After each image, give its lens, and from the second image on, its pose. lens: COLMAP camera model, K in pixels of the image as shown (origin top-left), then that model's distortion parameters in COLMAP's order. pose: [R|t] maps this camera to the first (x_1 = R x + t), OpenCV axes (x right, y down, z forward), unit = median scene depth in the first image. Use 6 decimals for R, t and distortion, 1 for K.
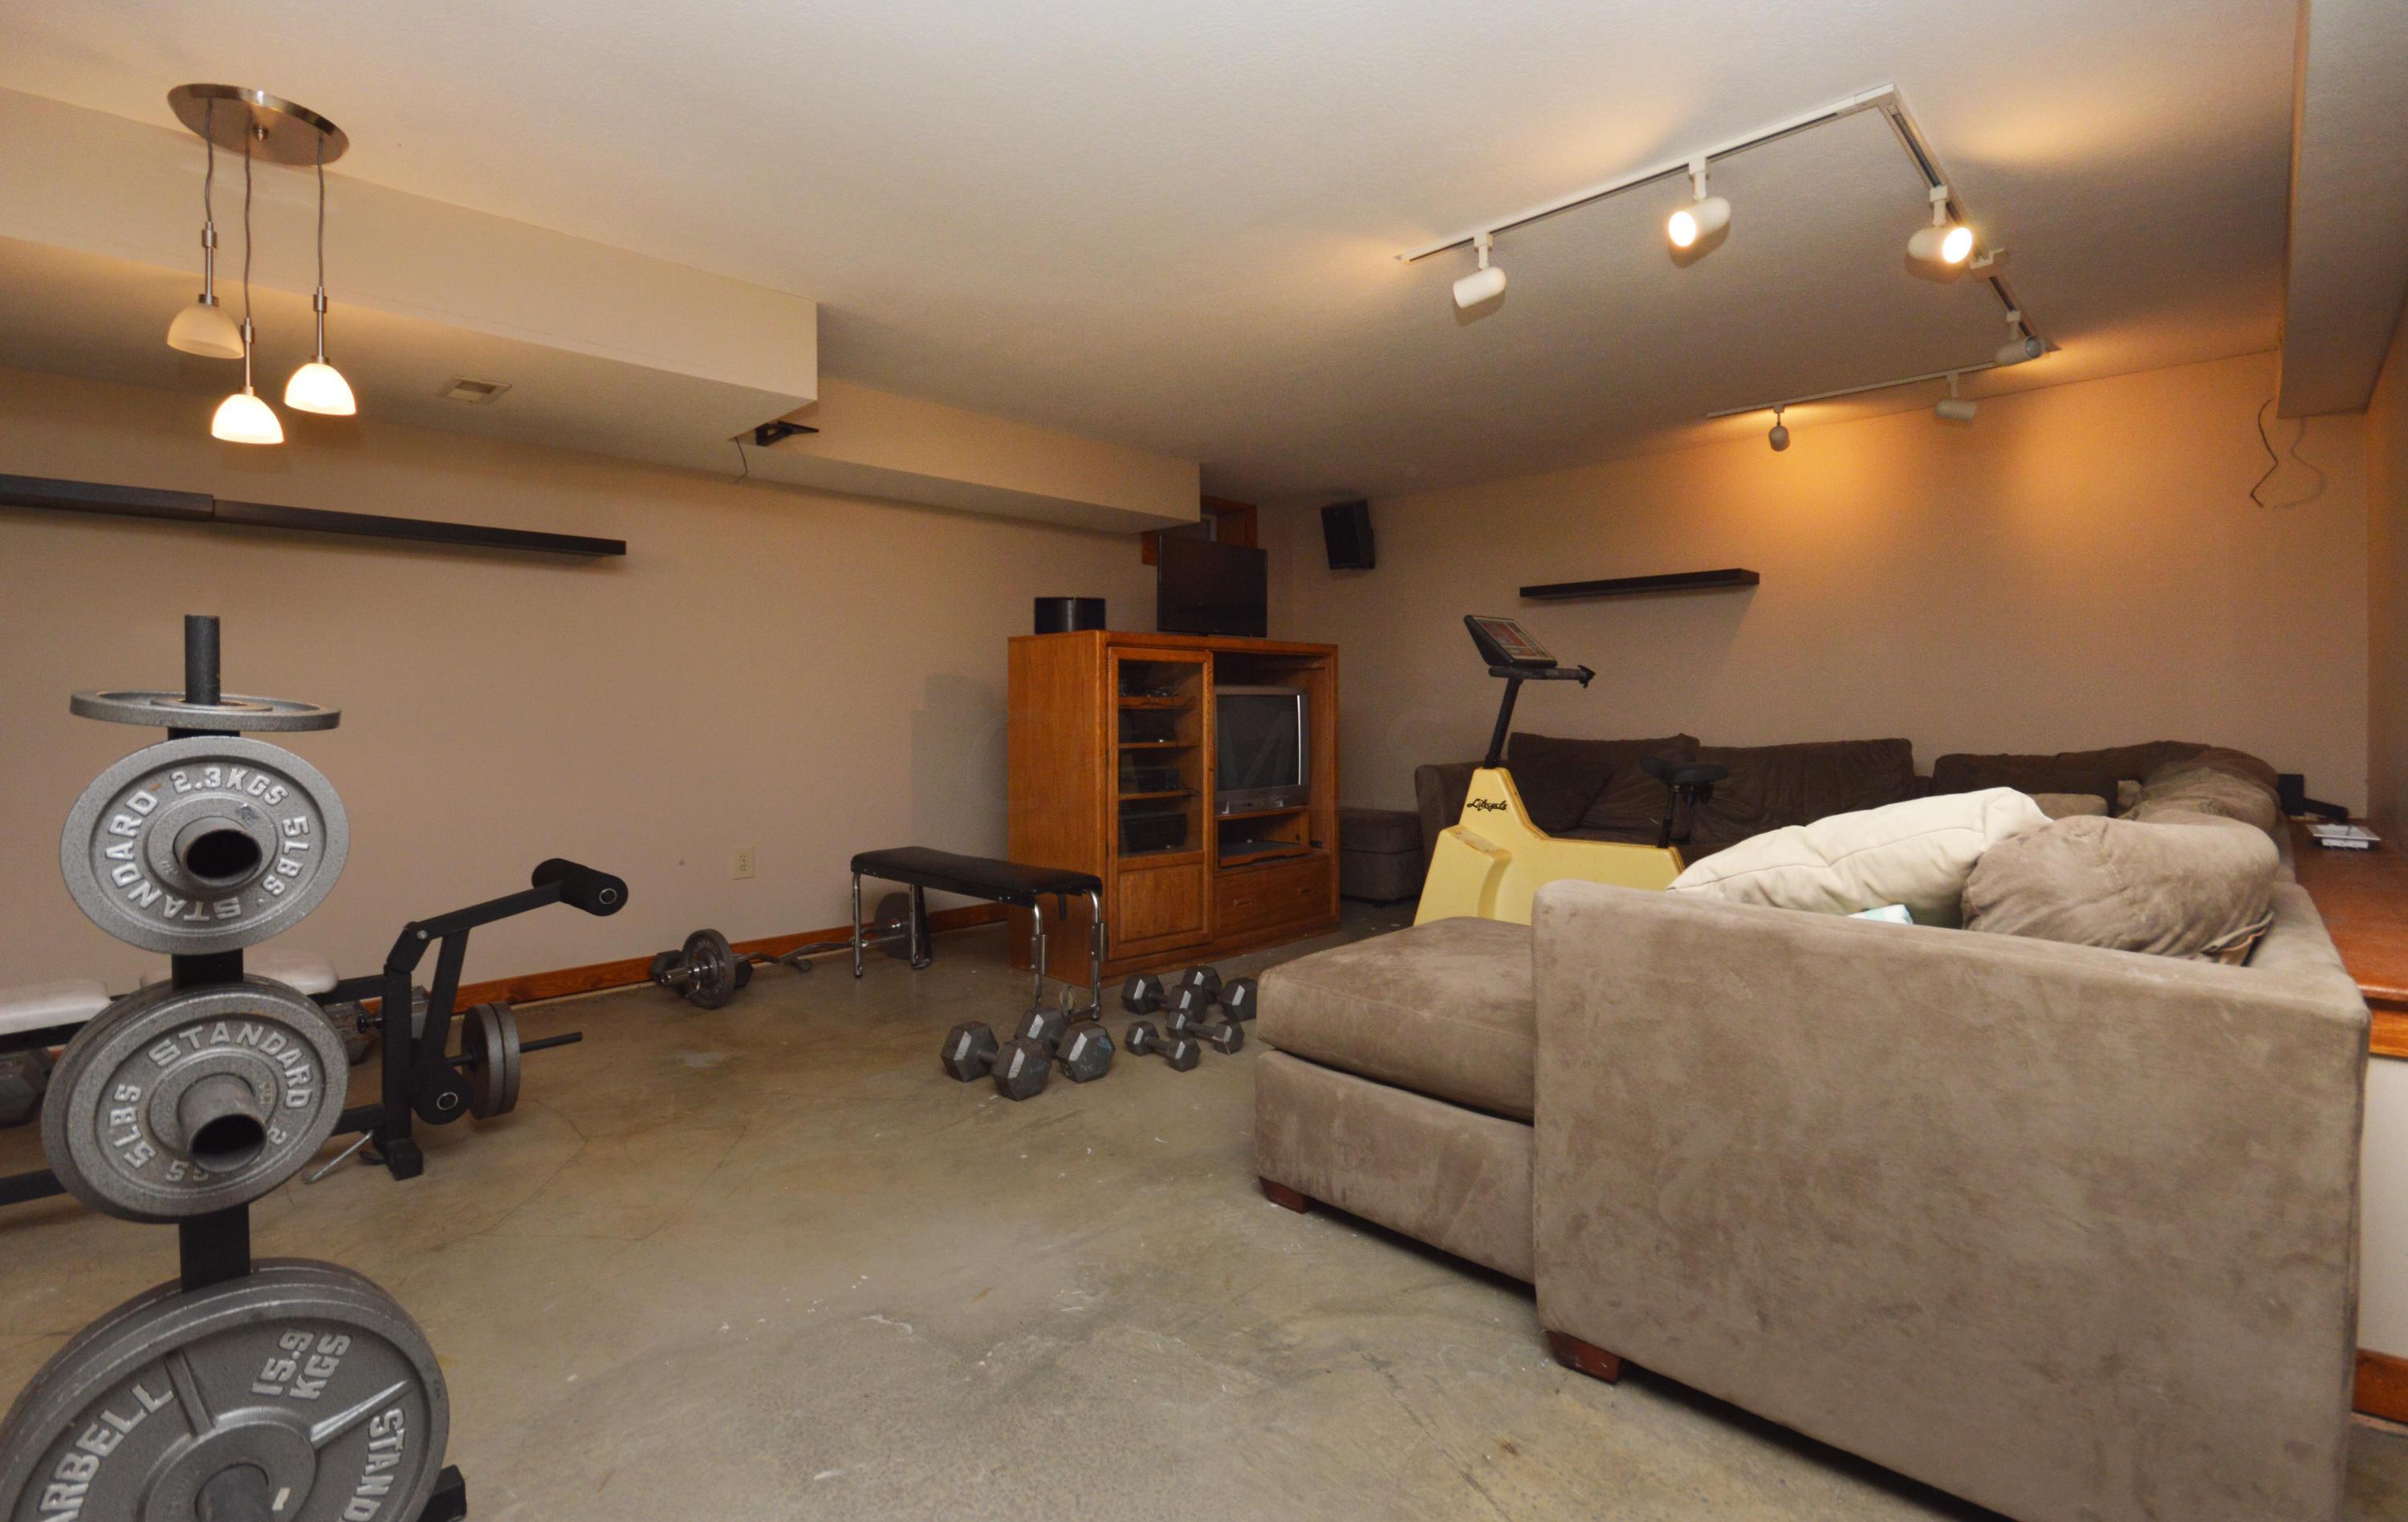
lens RADIAL K [[1085.8, 0, 1125.3], [0, 1085.8, 717.2], [0, 0, 1]] dist [-0.001766, -0.001174]
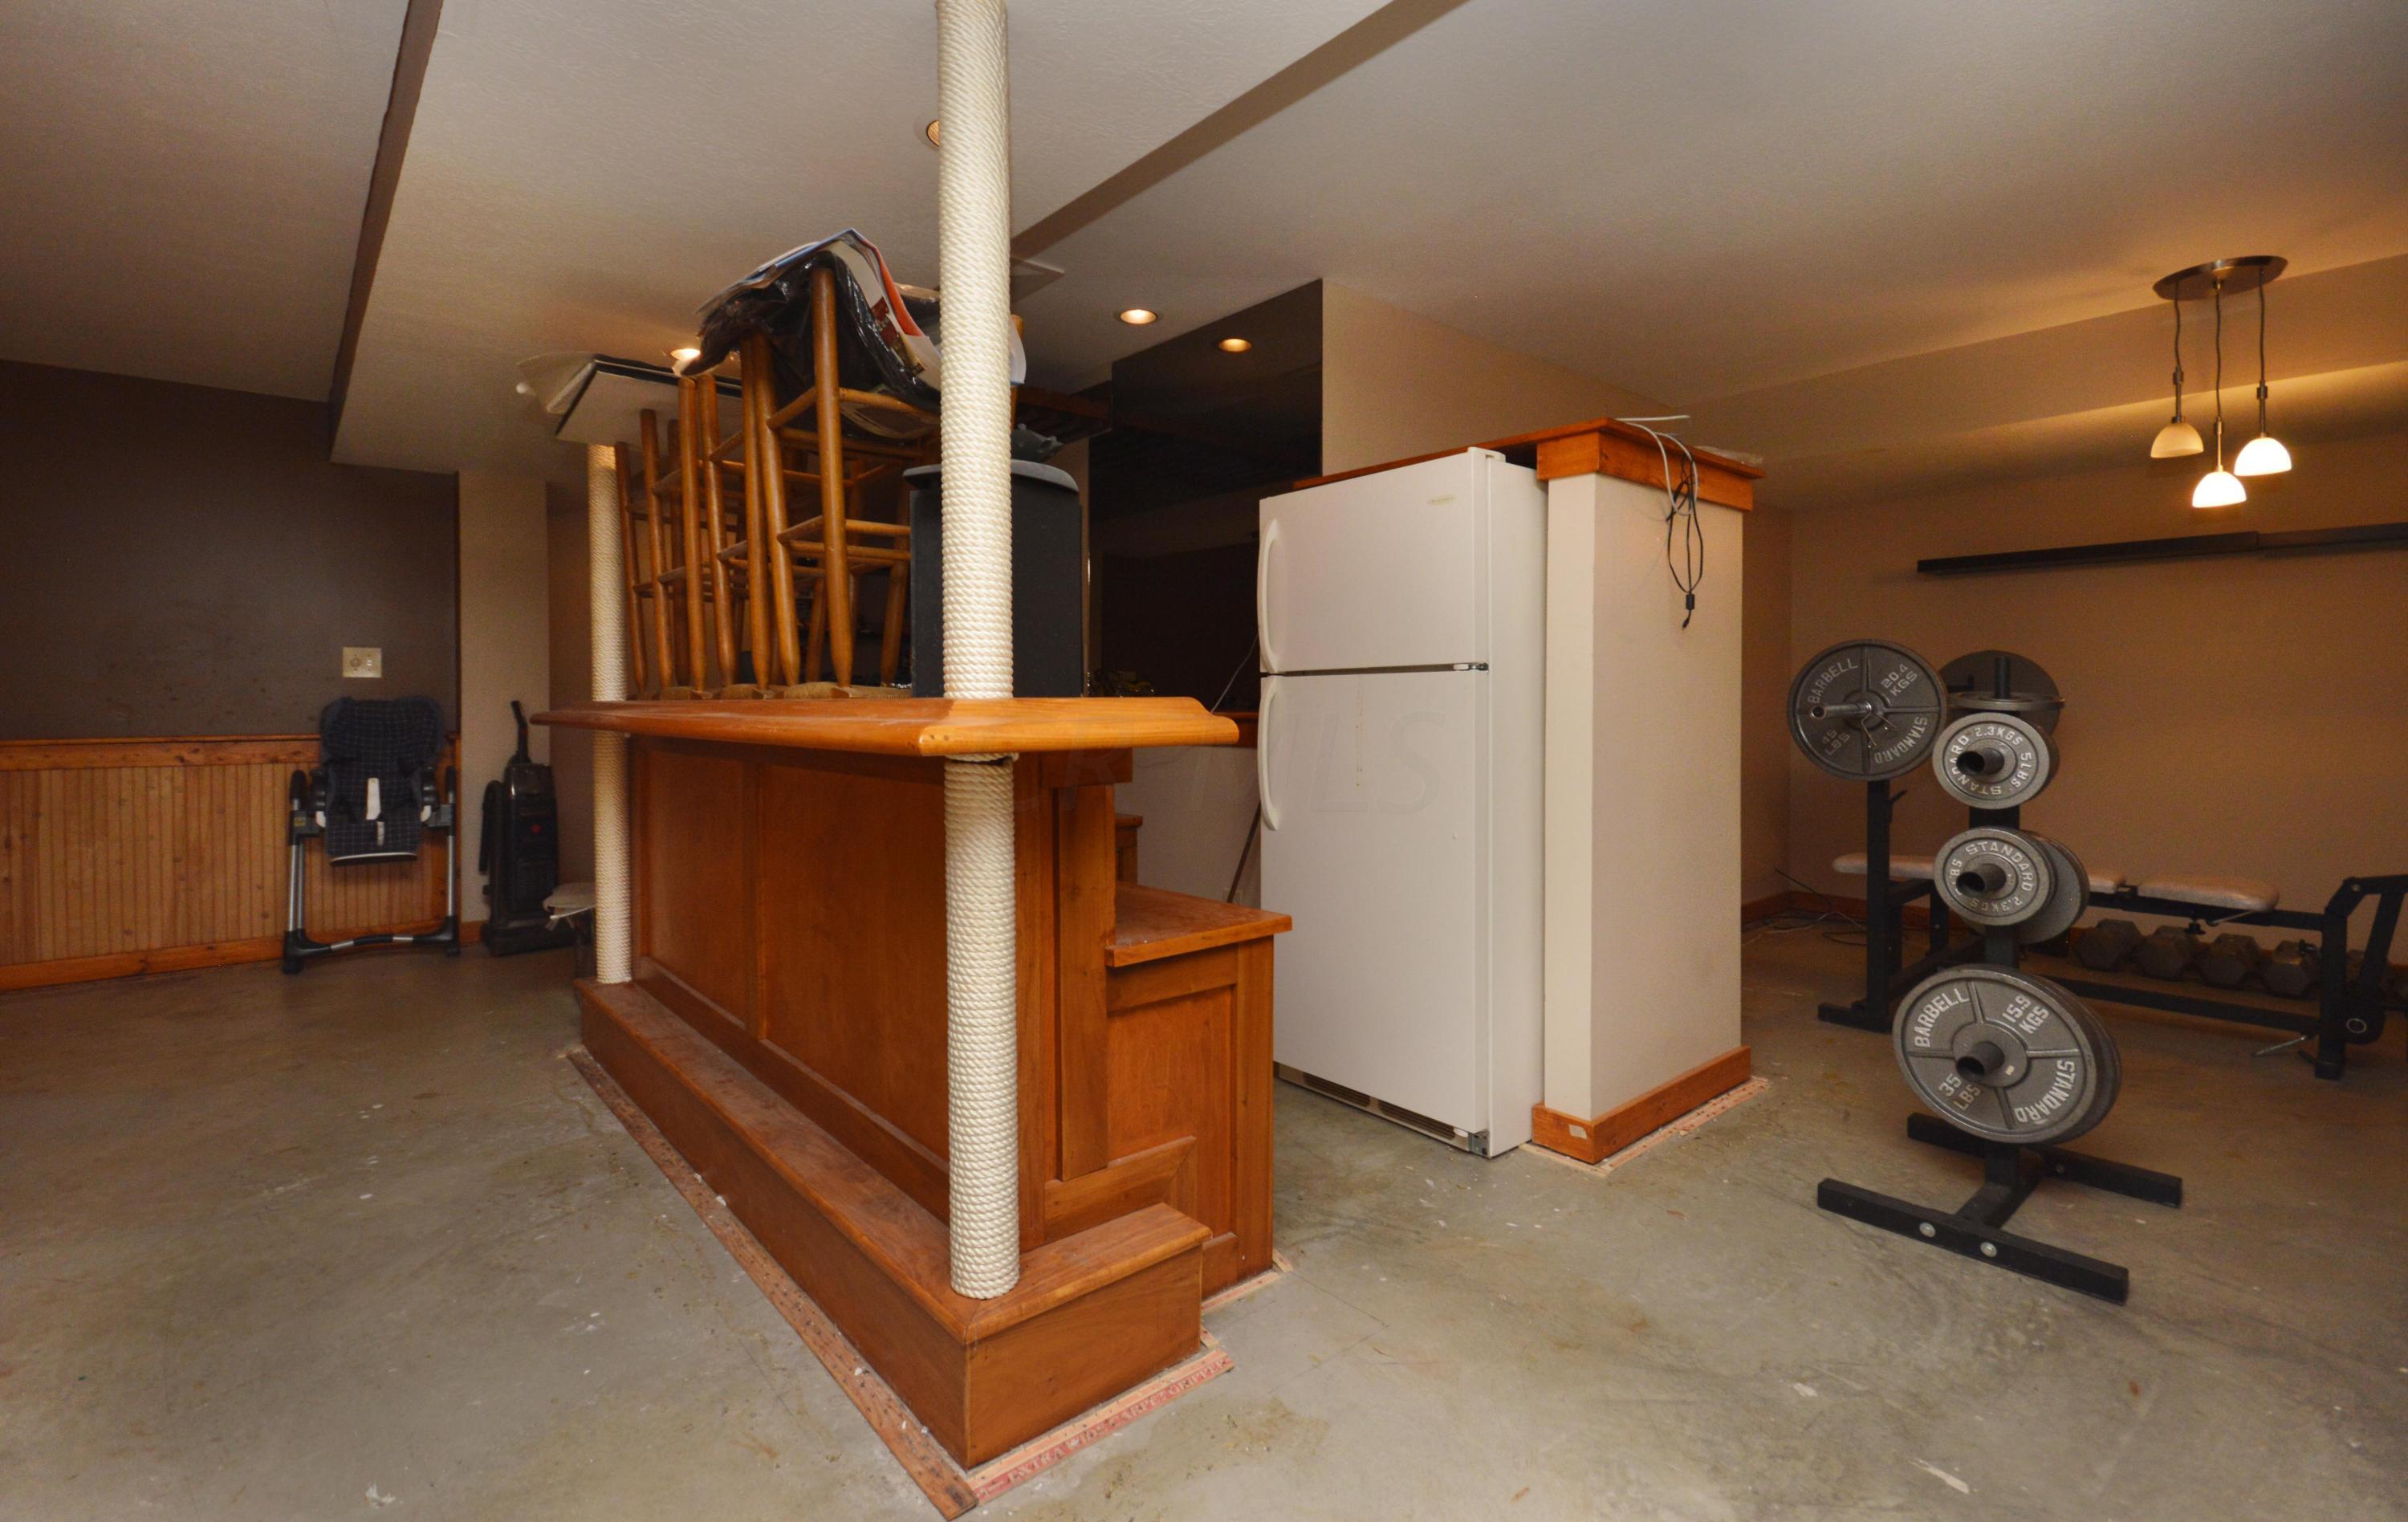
lens RADIAL K [[1085.8, 0, 1178.0], [0, 1085.8, 710.7], [0, 0, 1]] dist [-0.001766, -0.001174]
pose [[-0.066296, 0.013606, -0.997707, 0.672035], [-0.006771, 0.999878, 0.014086, -0.002686], [0.997777, 0.007689, -0.066195, -0.233379]]
